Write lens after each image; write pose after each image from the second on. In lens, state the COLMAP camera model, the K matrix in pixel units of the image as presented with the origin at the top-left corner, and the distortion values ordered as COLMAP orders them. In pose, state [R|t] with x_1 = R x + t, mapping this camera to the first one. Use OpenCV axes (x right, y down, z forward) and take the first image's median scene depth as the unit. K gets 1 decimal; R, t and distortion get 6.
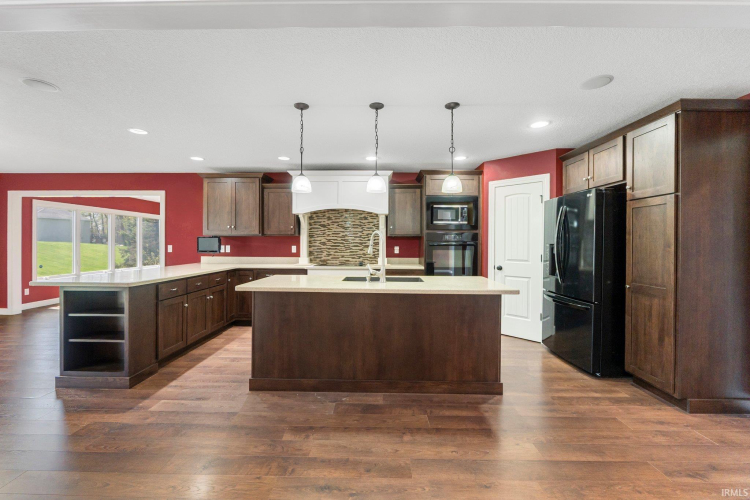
lens RADIAL K [[309.8, 0, 372.9], [0, 309.8, 247.9], [0, 0, 1]] dist [-0.008384, -0.000208]
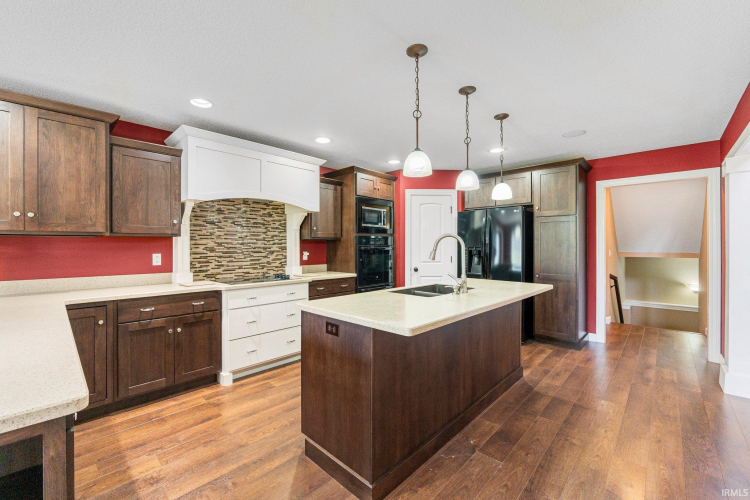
lens RADIAL K [[309.8, 0, 372.9], [0, 309.8, 247.9], [0, 0, 1]] dist [-0.008384, -0.000208]
pose [[0.678811, -0.008897, 0.734259, -0.446499], [0.018261, 0.999822, -0.004767, -0.008316], [-0.734086, 0.016644, 0.678852, 0.334581]]
